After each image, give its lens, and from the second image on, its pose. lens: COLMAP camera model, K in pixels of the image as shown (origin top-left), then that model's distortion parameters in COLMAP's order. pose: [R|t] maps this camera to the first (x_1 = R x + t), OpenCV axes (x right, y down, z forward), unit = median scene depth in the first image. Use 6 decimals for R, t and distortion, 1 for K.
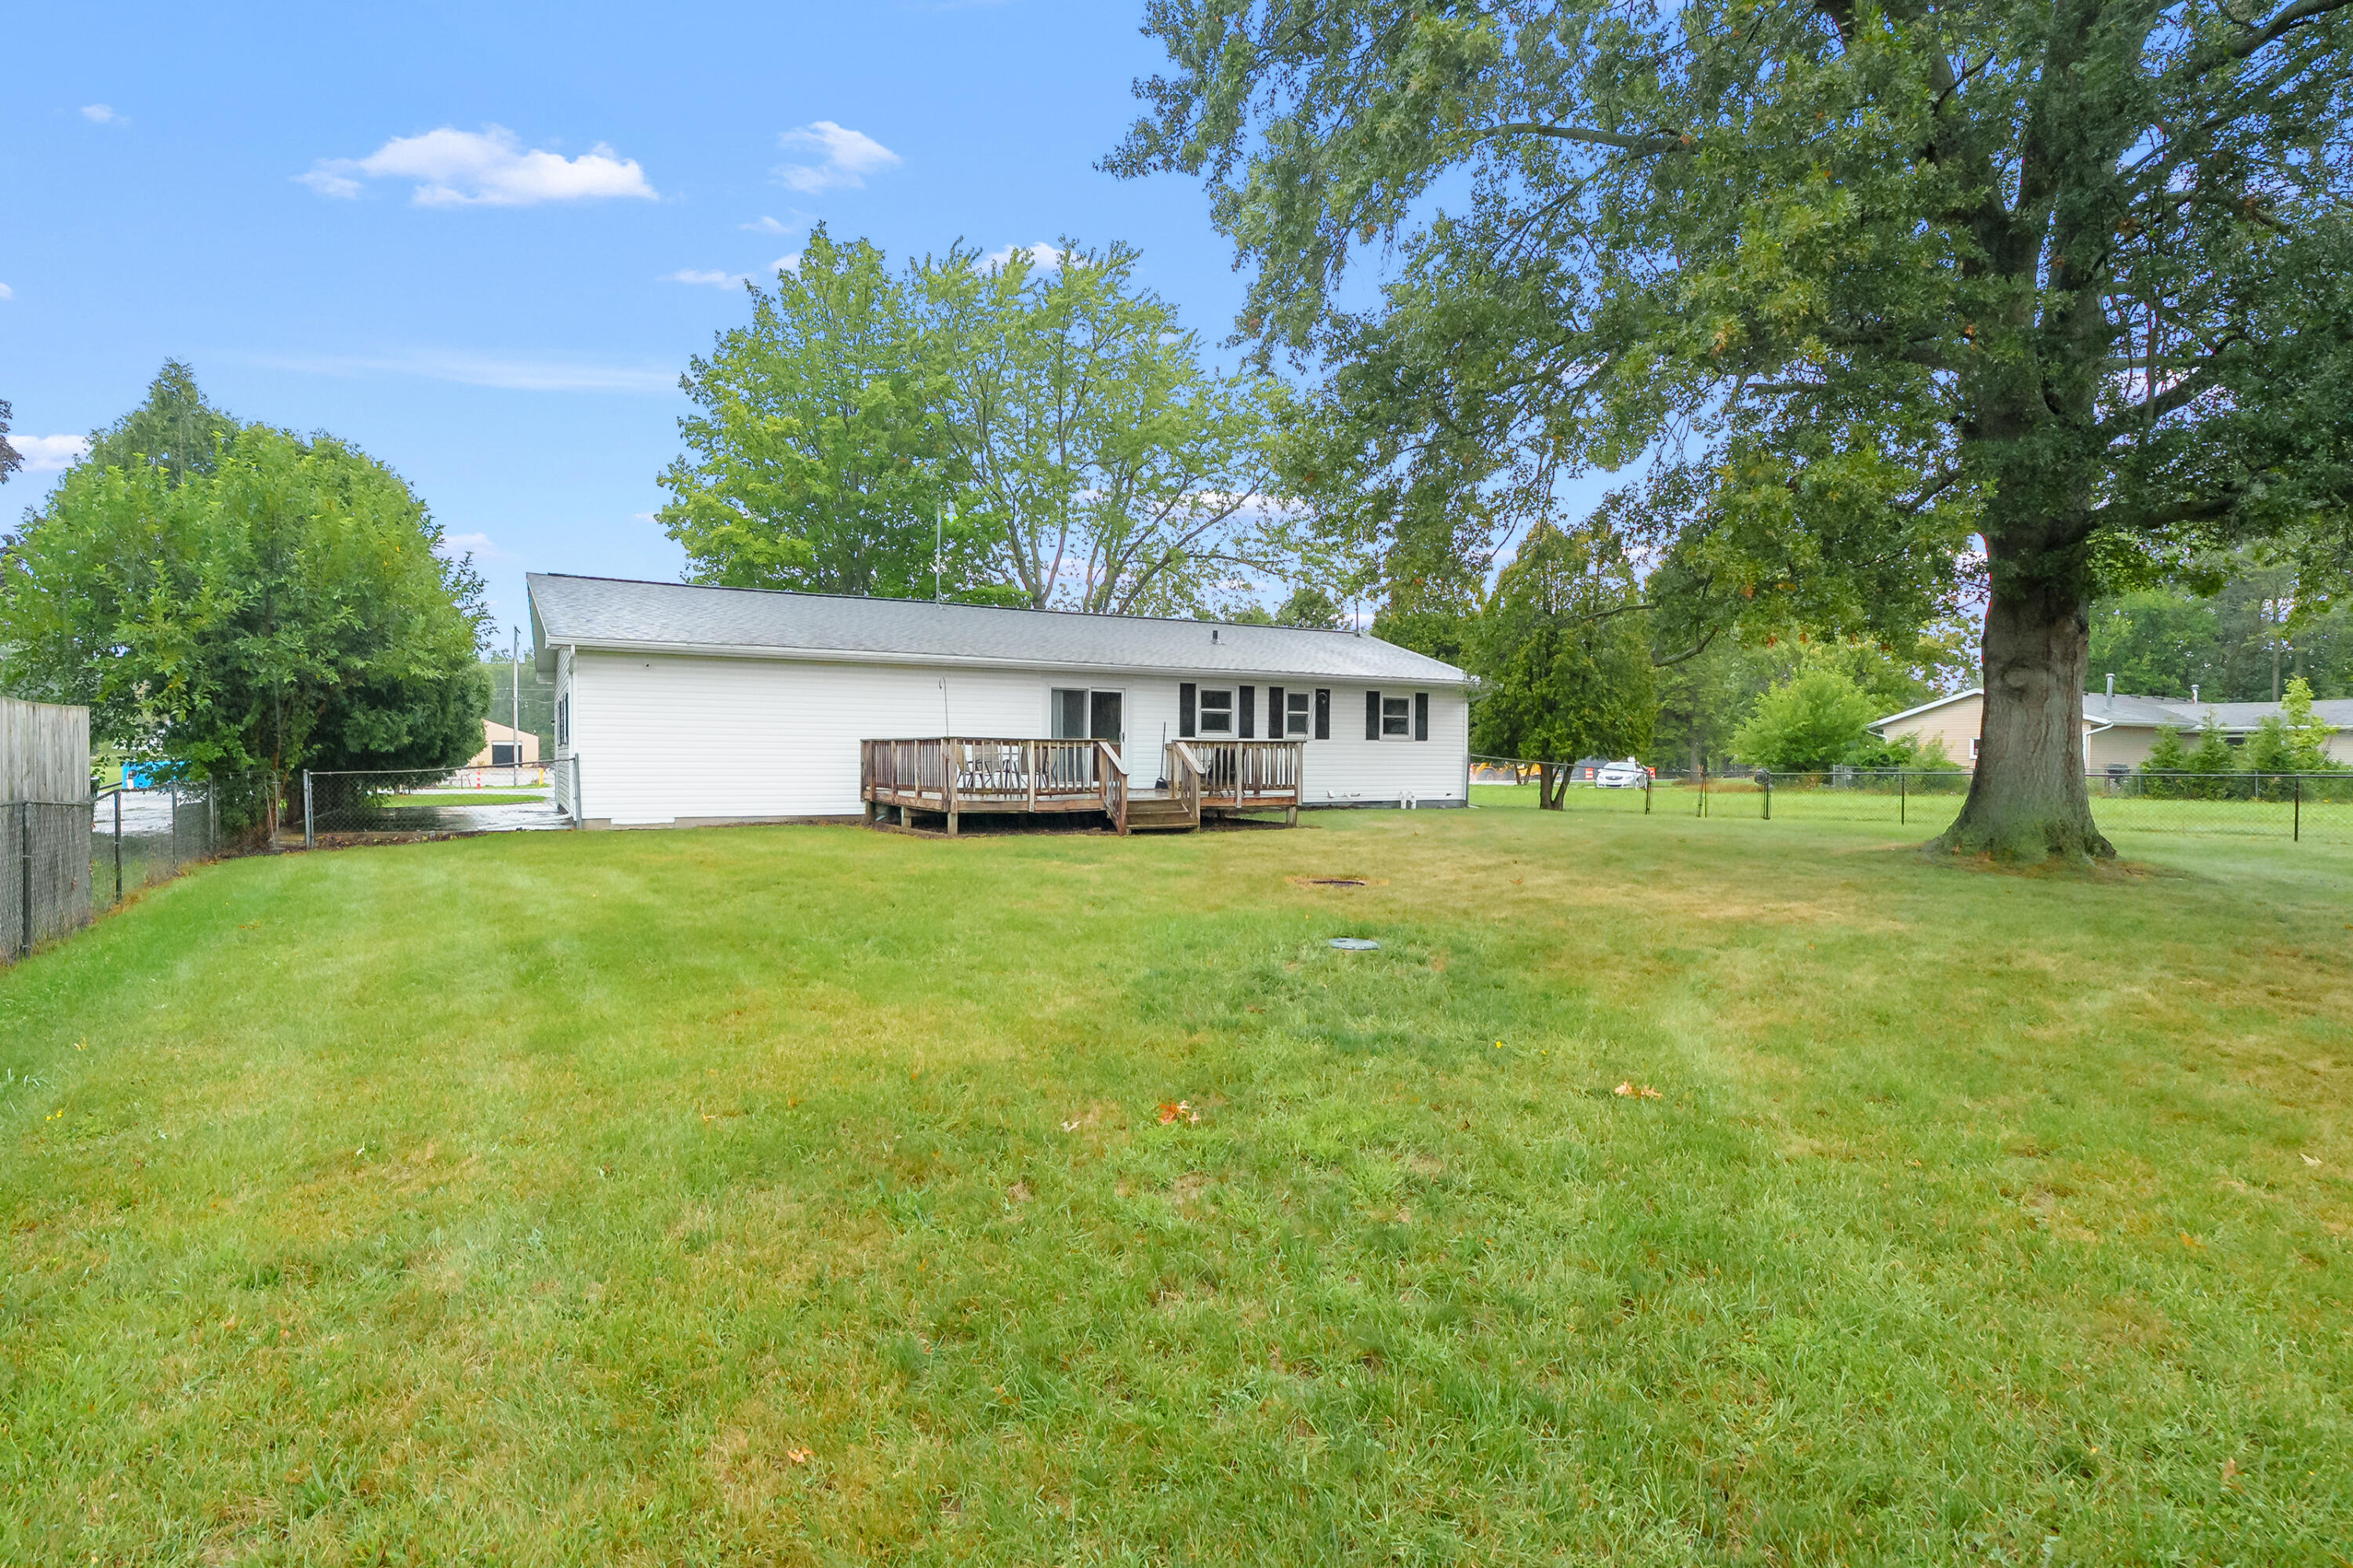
lens RADIAL K [[1096.3, 0, 1174.0], [0, 1096.3, 811.5], [0, 0, 1]] dist [-0.001471, -0.000004]
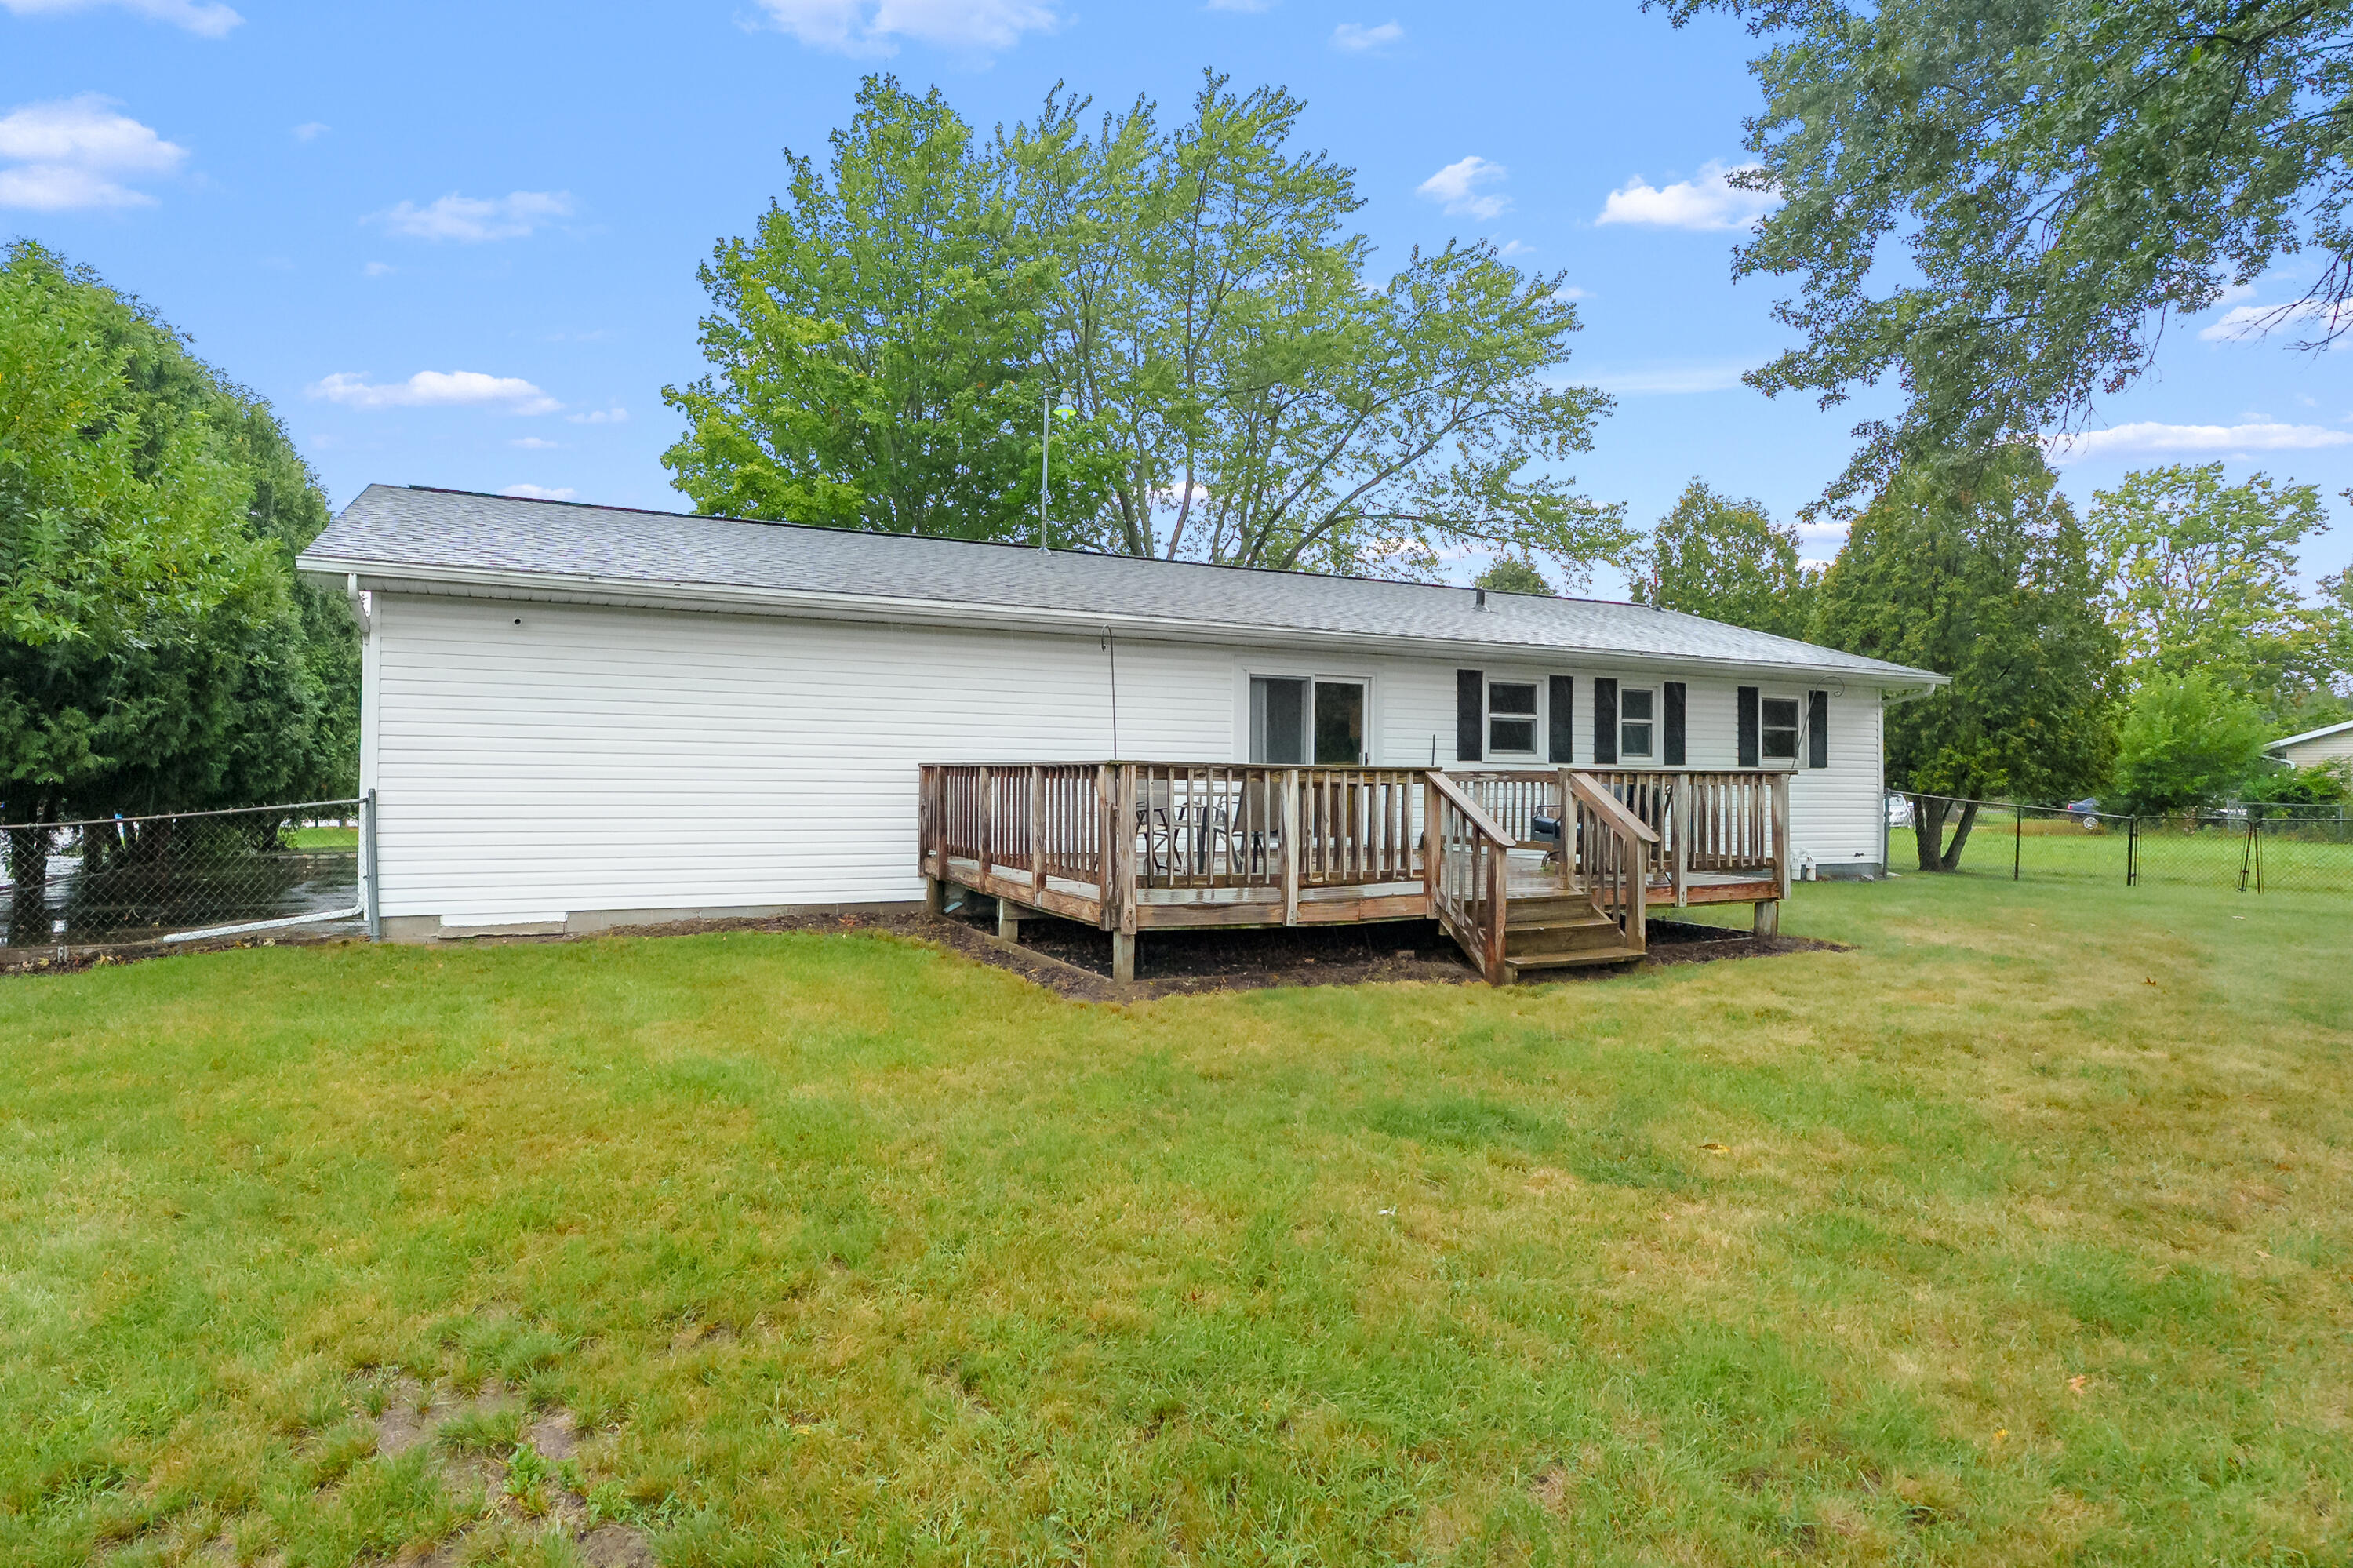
lens RADIAL K [[1075.5, 0, 1176.5], [0, 1075.5, 784.0], [0, 0, 1]] dist [-0.000891, 0.000020]
pose [[0.999270, 0.004130, -0.037971, -0.123092], [-0.005799, 0.999017, -0.043953, -0.029511], [0.037753, 0.044141, 0.998312, 0.420302]]
